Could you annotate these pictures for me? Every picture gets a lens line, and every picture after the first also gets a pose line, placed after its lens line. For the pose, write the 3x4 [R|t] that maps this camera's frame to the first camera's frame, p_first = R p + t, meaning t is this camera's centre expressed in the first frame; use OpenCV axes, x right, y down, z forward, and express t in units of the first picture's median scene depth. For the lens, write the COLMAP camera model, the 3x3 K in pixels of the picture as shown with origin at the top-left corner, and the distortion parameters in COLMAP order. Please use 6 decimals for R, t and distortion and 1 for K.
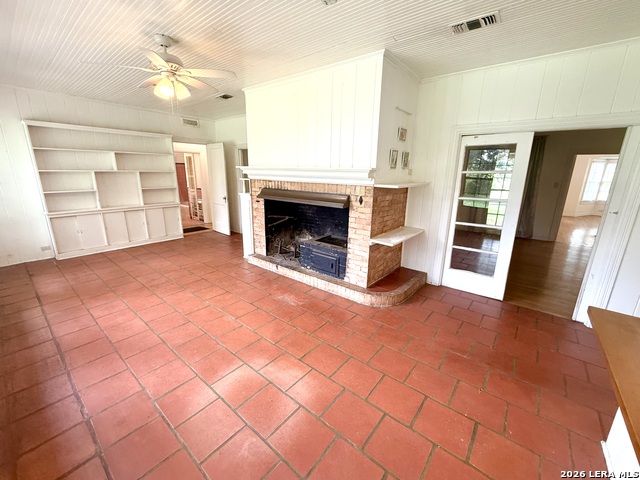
lens RADIAL K [[263.6, 0, 320.8], [0, 263.6, 239.7], [0, 0, 1]] dist [0.000095, -0.000371]
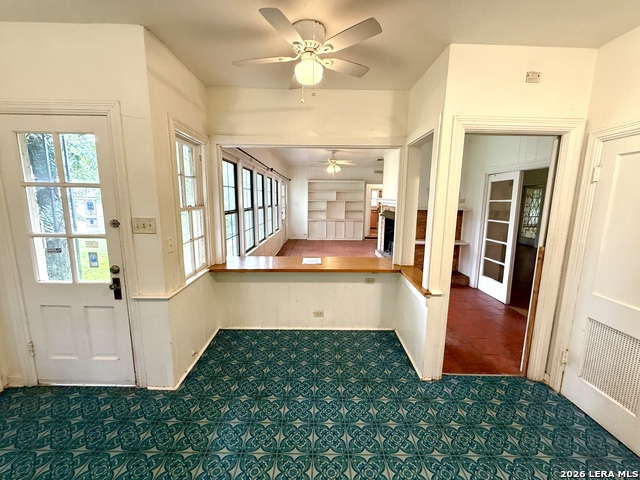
lens RADIAL K [[259.6, 0, 320.0], [0, 259.6, 240.0], [0, 0, 1]] dist [0.001619, 0.000122]
pose [[0.634778, 0.113160, -0.764364, 0.784821], [-0.191196, 0.981459, -0.013481, 0.090596], [0.748666, 0.154701, 0.644644, -0.348650]]
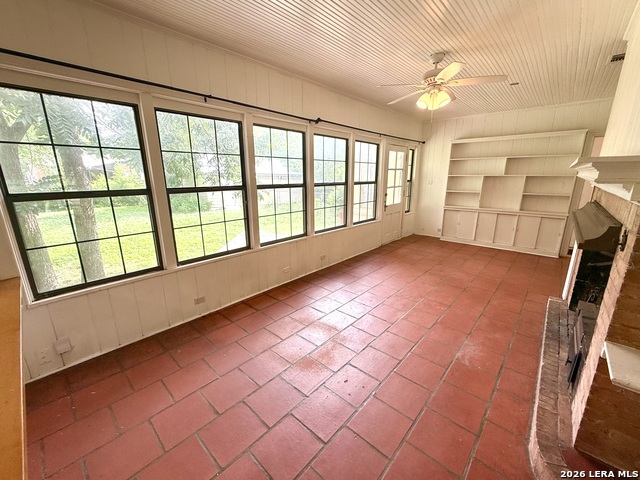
lens RADIAL K [[259.6, 0, 320.0], [0, 259.6, 240.0], [0, 0, 1]] dist [0.001619, 0.000122]
pose [[-0.058963, 0.228819, -0.971682, 0.397826], [-0.249128, 0.939203, 0.236288, -0.093299], [0.966674, 0.256005, 0.001627, 0.409036]]
